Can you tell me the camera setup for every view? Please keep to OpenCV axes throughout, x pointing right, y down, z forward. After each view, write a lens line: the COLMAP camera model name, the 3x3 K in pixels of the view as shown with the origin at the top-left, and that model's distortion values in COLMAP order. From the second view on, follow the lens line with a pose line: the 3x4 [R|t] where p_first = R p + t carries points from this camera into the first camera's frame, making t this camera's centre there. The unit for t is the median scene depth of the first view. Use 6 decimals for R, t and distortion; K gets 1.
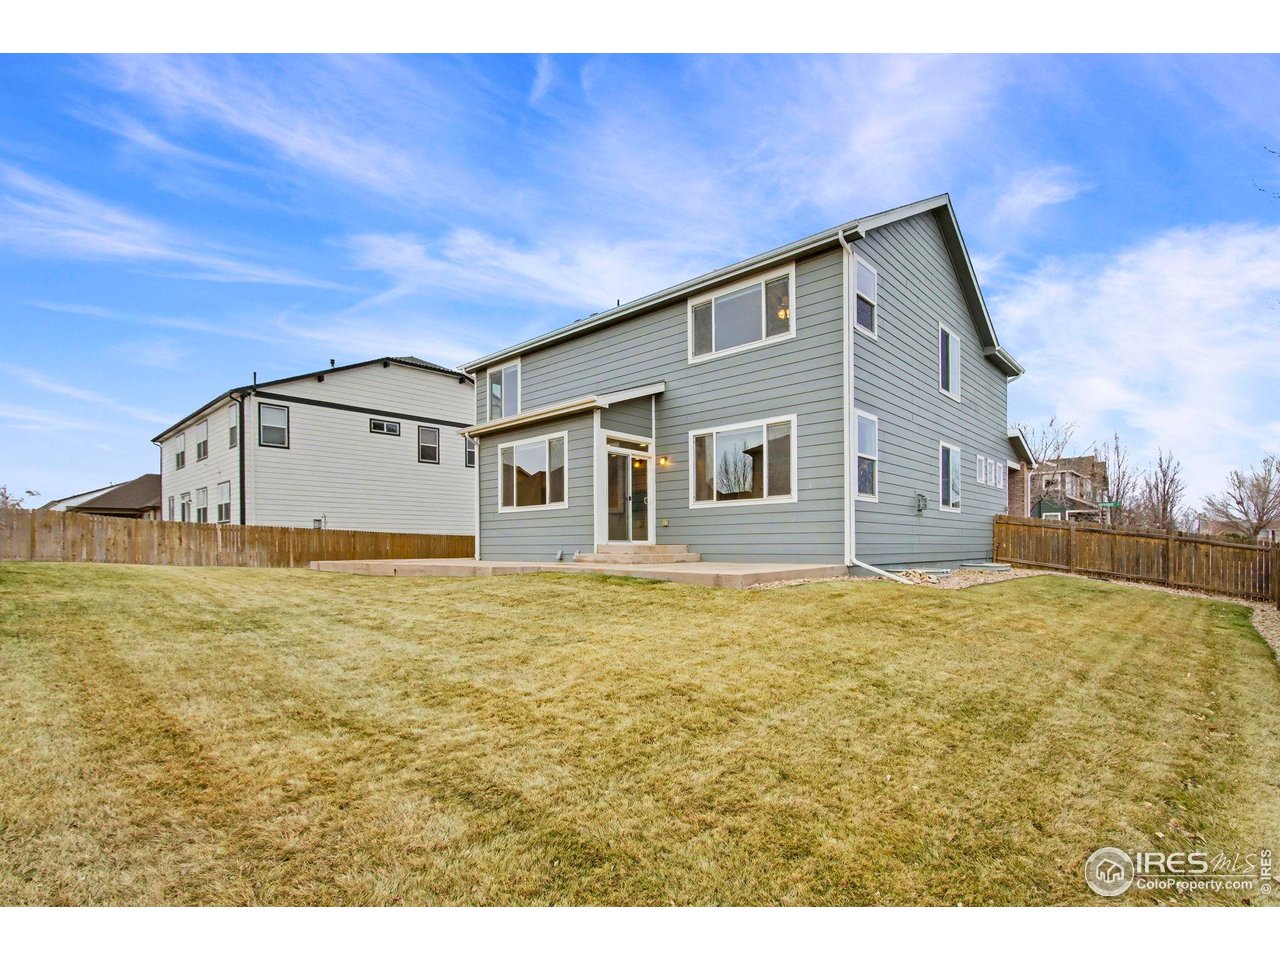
lens RADIAL K [[610.9, 0, 637.7], [0, 610.9, 546.0], [0, 0, 1]] dist [-0.000068, -0.000043]
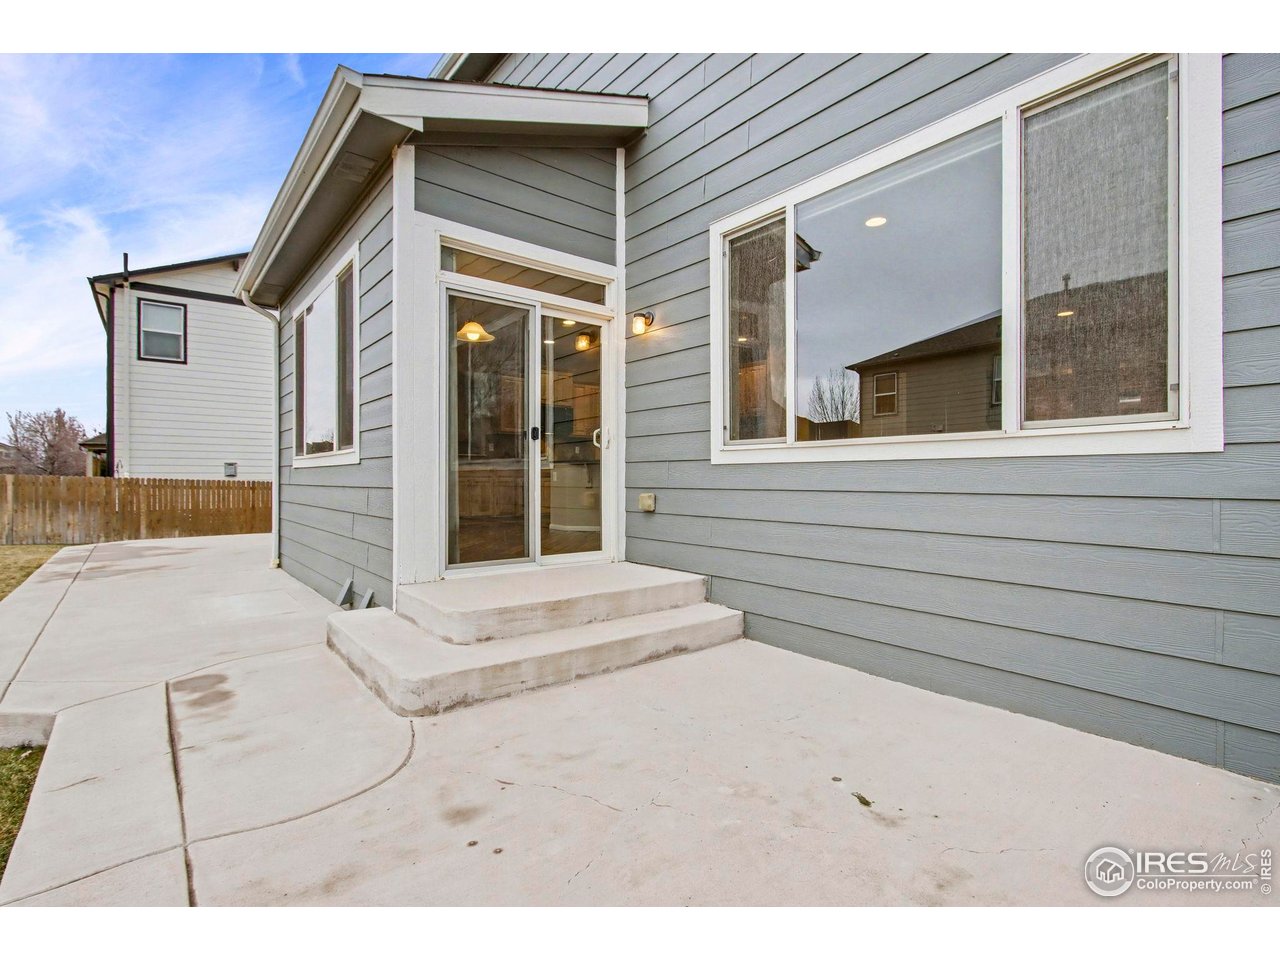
lens RADIAL K [[610.6, 0, 640.0], [0, 610.6, 480.0], [0, 0, 1]] dist [-0.015715, -0.000101]
pose [[0.989990, 0.007967, -0.140909, 0.089717], [-0.007727, 0.999968, 0.002252, -0.051163], [0.140922, -0.001141, 0.990020, 0.649872]]
